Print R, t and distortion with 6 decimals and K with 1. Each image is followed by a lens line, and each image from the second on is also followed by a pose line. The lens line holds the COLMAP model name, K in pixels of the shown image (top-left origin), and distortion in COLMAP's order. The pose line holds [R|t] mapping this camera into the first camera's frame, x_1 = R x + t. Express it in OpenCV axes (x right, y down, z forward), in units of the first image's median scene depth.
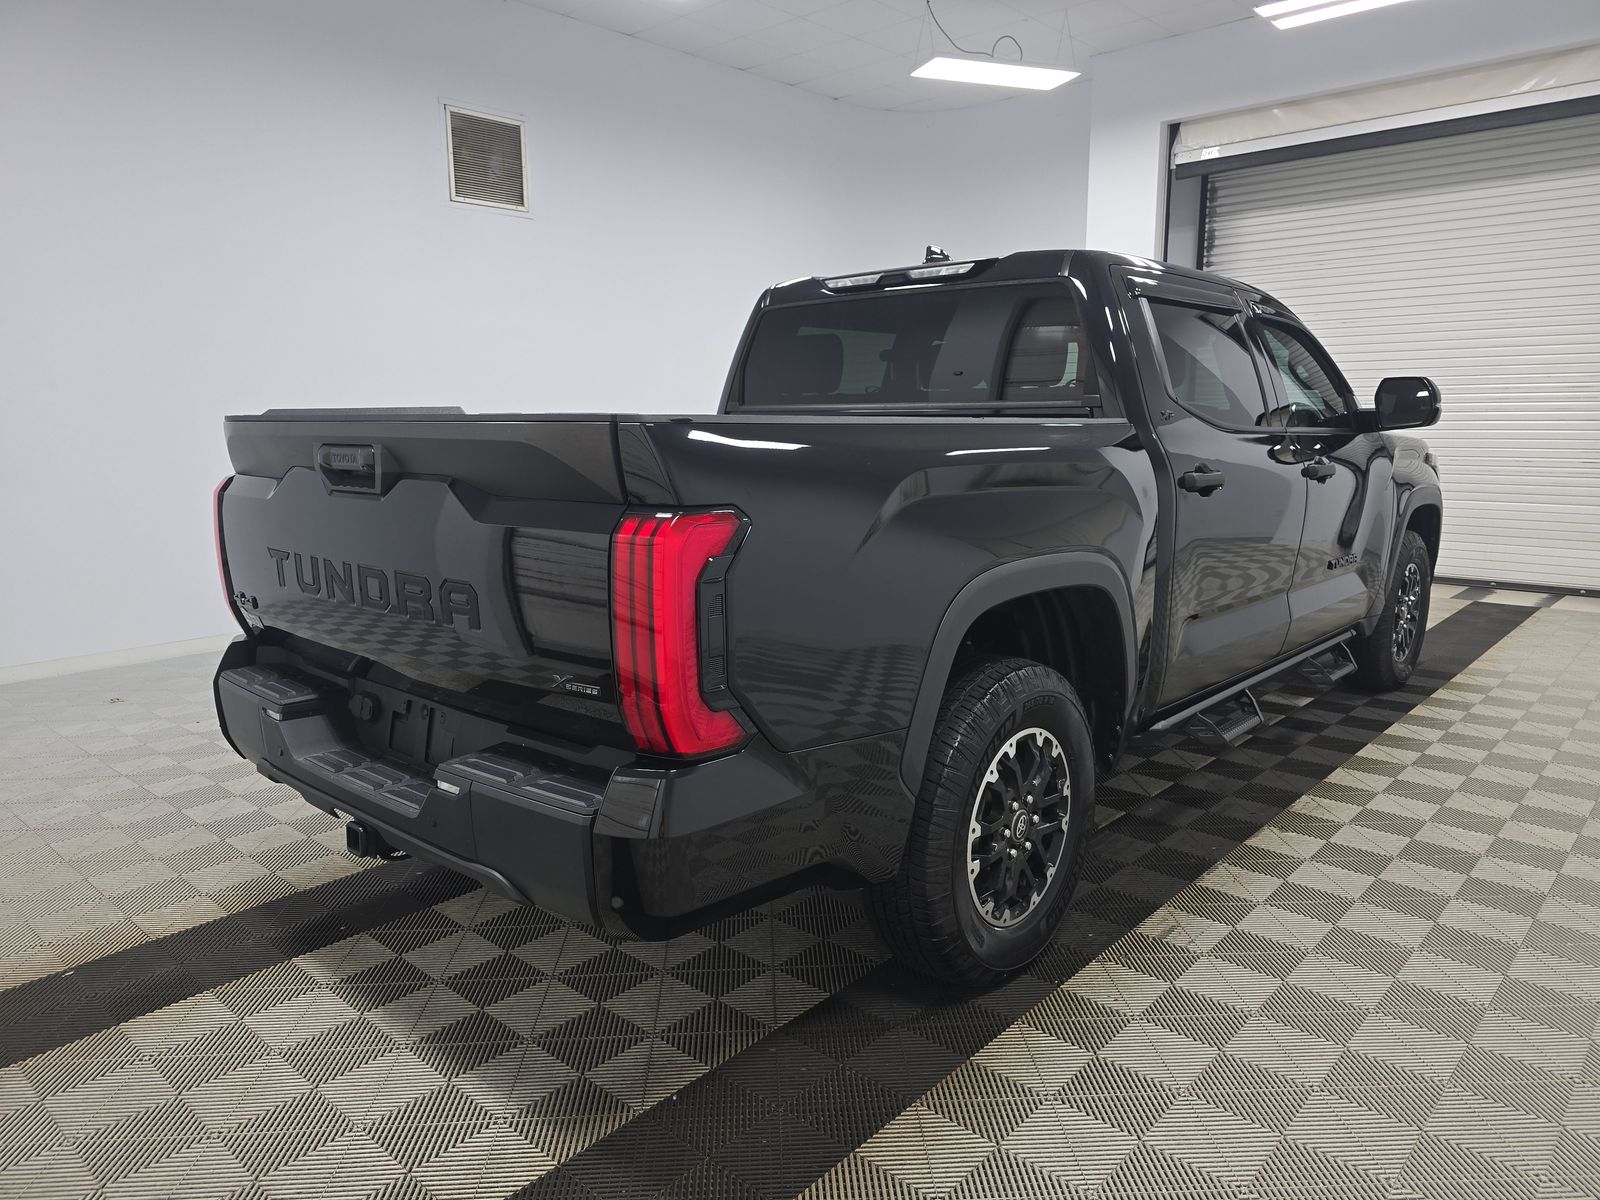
lens RADIAL K [[1076.7, 0, 793.7], [0, 1076.7, 595.9], [0, 0, 1]] dist [0.034256, -0.010297]
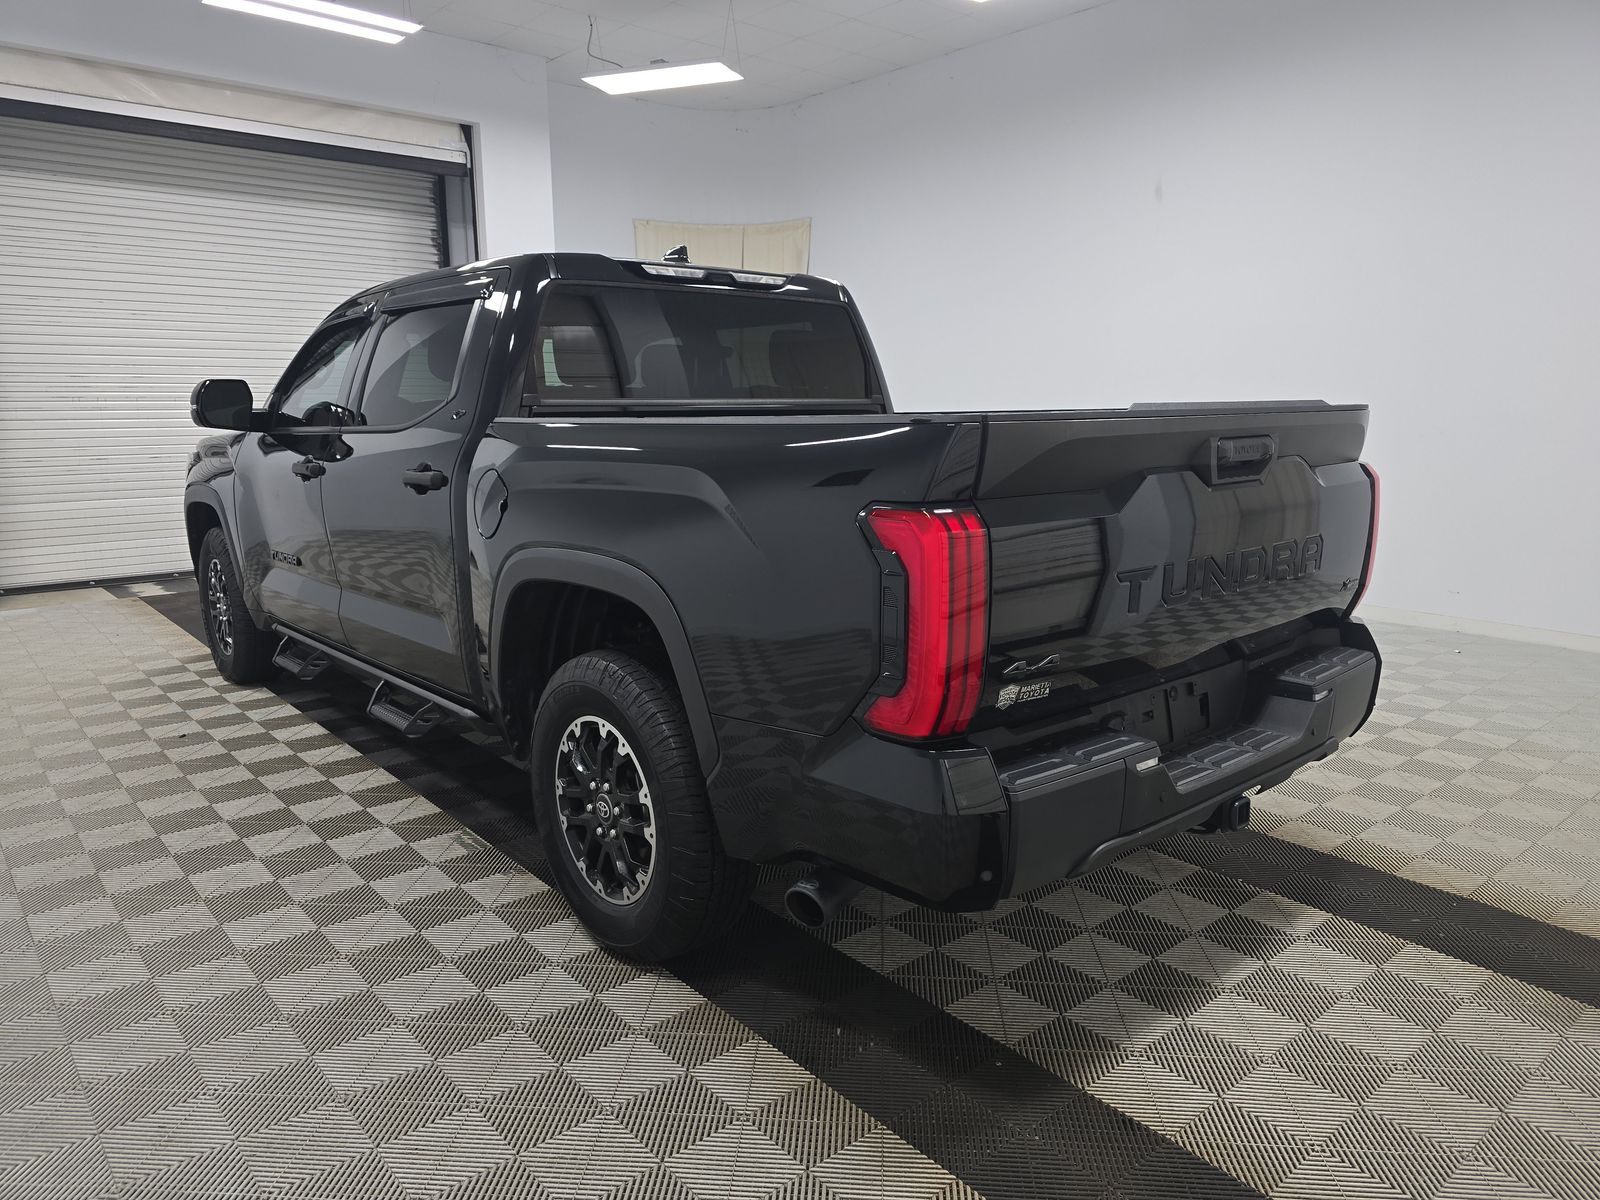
lens RADIAL K [[1076.7, 0, 808.1], [0, 1076.7, 601.2], [0, 0, 1]] dist [0.034256, -0.010297]
pose [[0.131550, -0.175984, 0.975563, -0.914563], [0.171349, 0.973340, 0.152477, -0.130758], [-0.976388, 0.147104, 0.158198, 0.767961]]
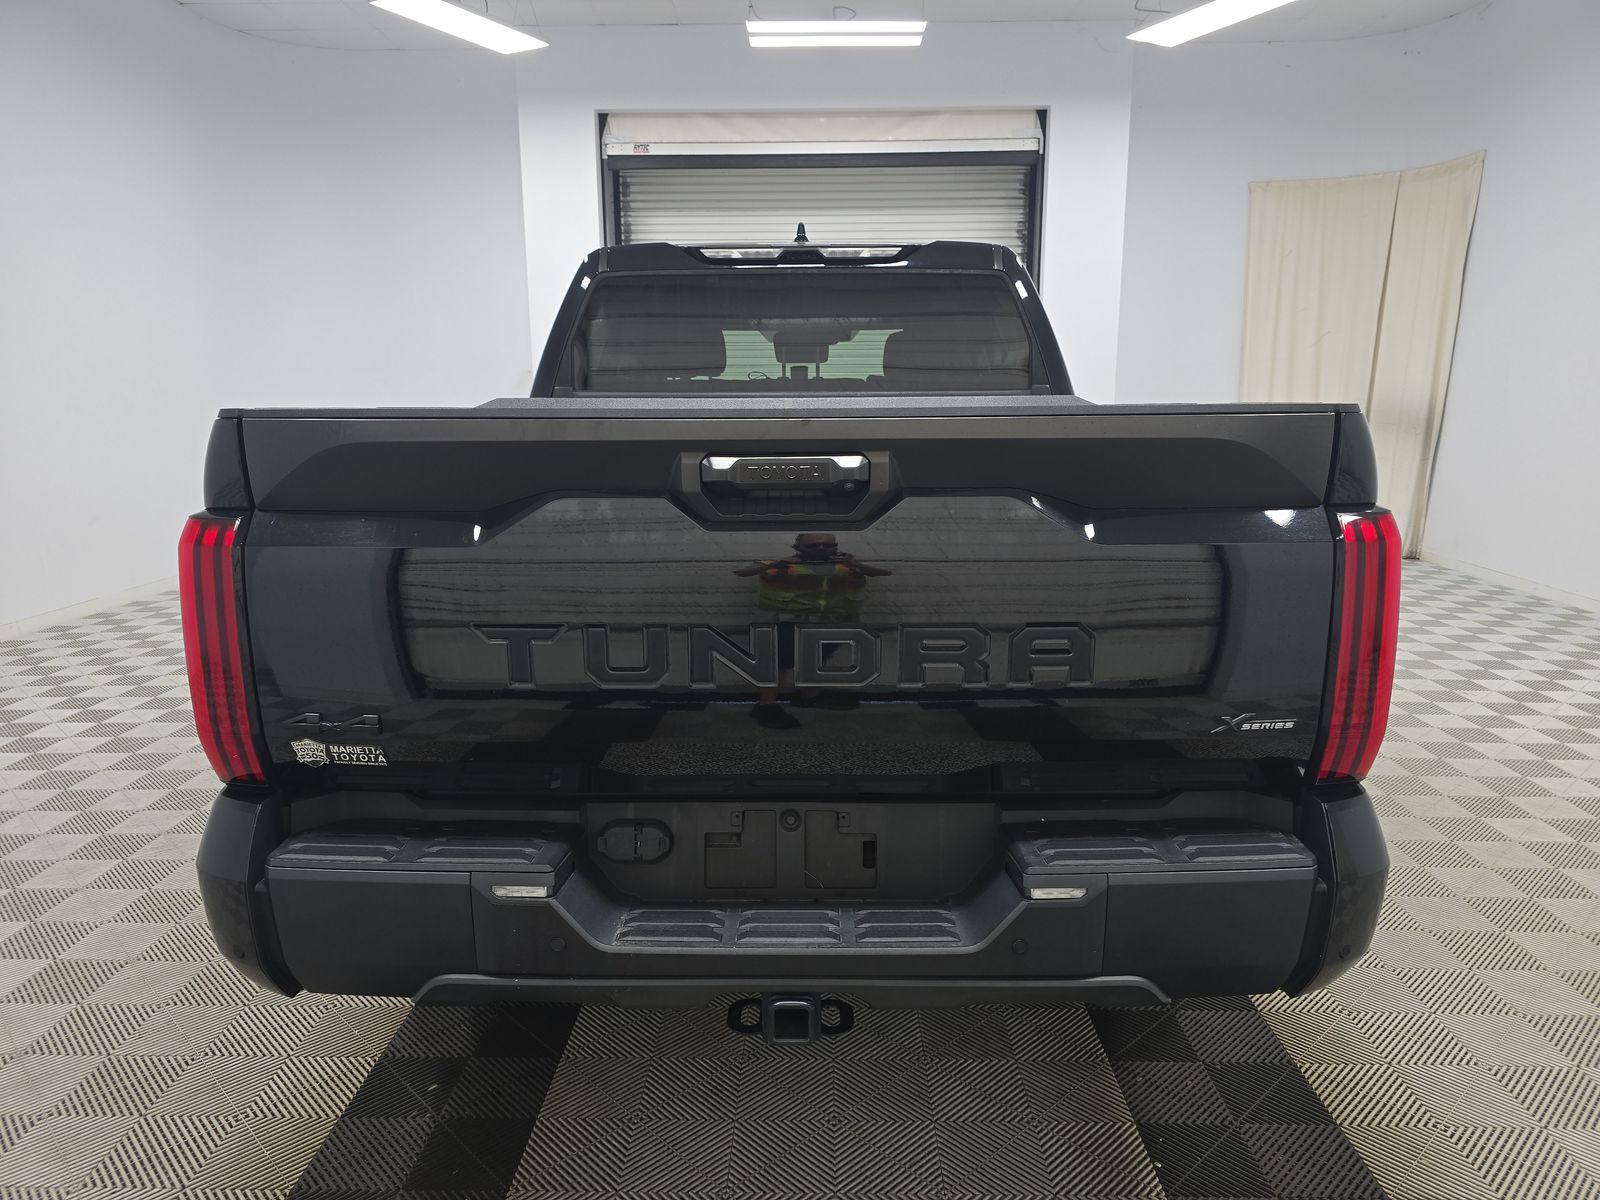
lens RADIAL K [[1076.7, 0, 799.3], [0, 1076.7, 605.9], [0, 0, 1]] dist [0.034256, -0.010297]
pose [[0.755316, -0.121387, 0.644021, -0.512903], [0.107831, 0.992322, 0.060570, -0.050548], [-0.646429, 0.023696, 0.762606, 0.291415]]
